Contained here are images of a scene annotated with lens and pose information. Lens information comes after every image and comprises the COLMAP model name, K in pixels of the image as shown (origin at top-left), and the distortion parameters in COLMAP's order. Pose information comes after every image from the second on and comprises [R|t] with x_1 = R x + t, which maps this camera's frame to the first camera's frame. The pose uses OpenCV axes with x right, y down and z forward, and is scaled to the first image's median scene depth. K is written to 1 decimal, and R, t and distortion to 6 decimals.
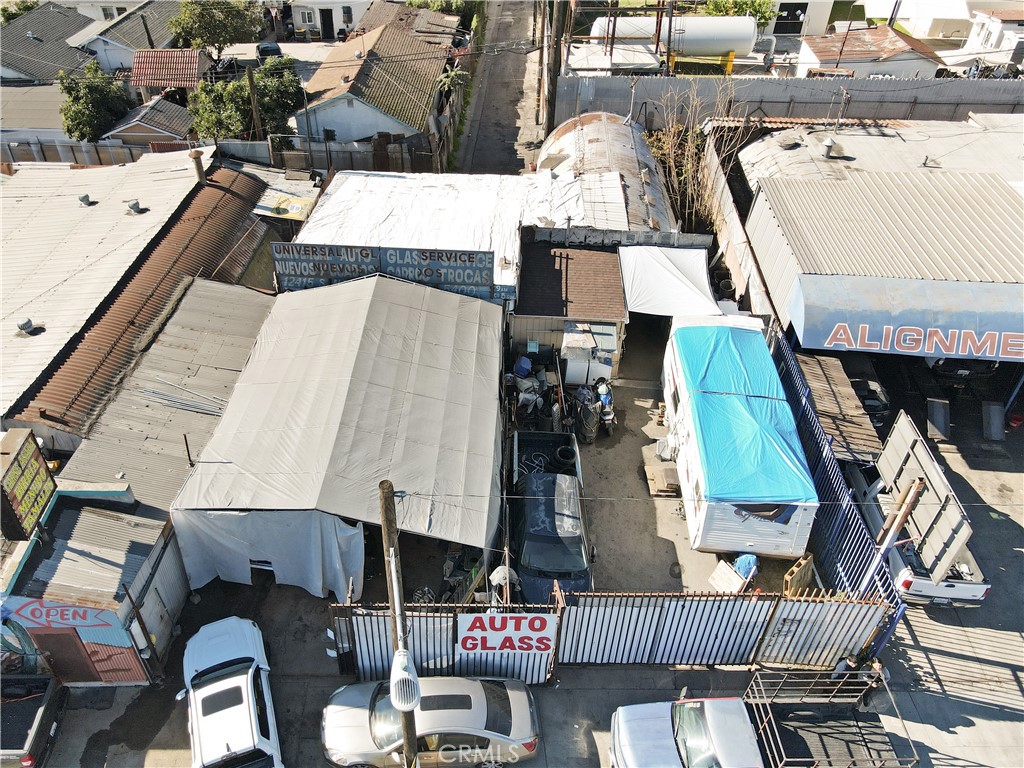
lens RADIAL K [[774.3, 0, 410.2], [0, 774.3, 356.4], [0, 0, 1]] dist [0.018434, -0.012885]
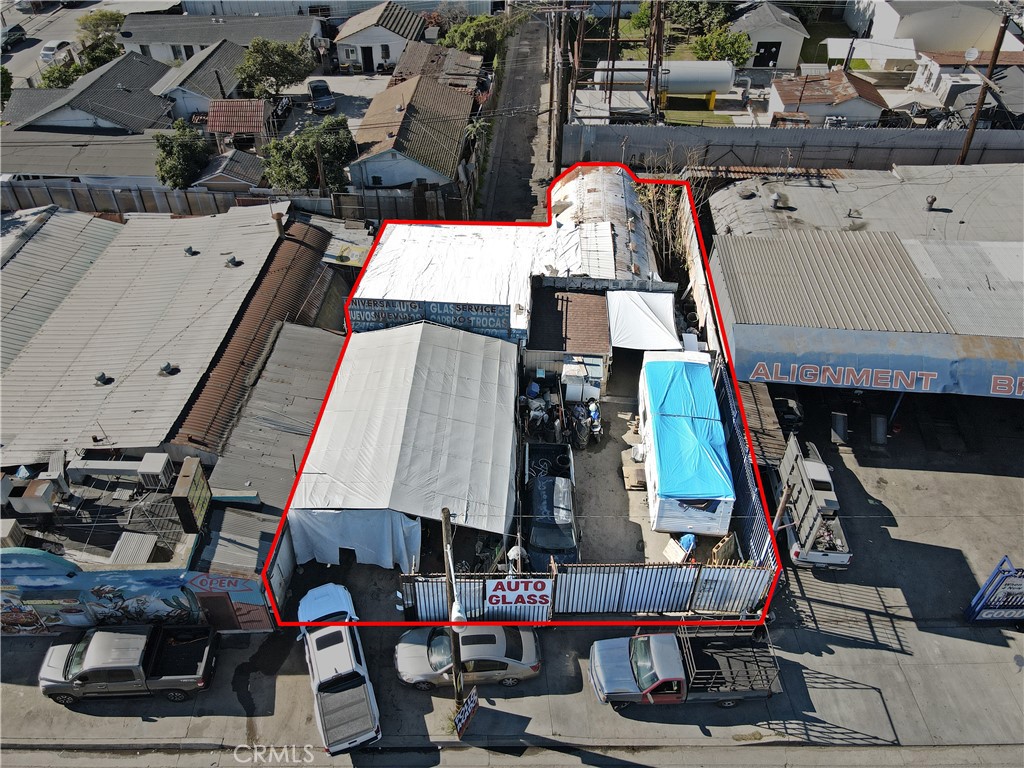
lens RADIAL K [[774.3, 0, 446.5], [0, 774.3, 299.9], [0, 0, 1]] dist [0.018434, -0.012885]
pose [[0.999875, -0.007935, 0.013641, -0.020852], [0.008114, 0.999882, -0.013053, -0.128494], [-0.013535, 0.013162, 0.999822, -0.341457]]
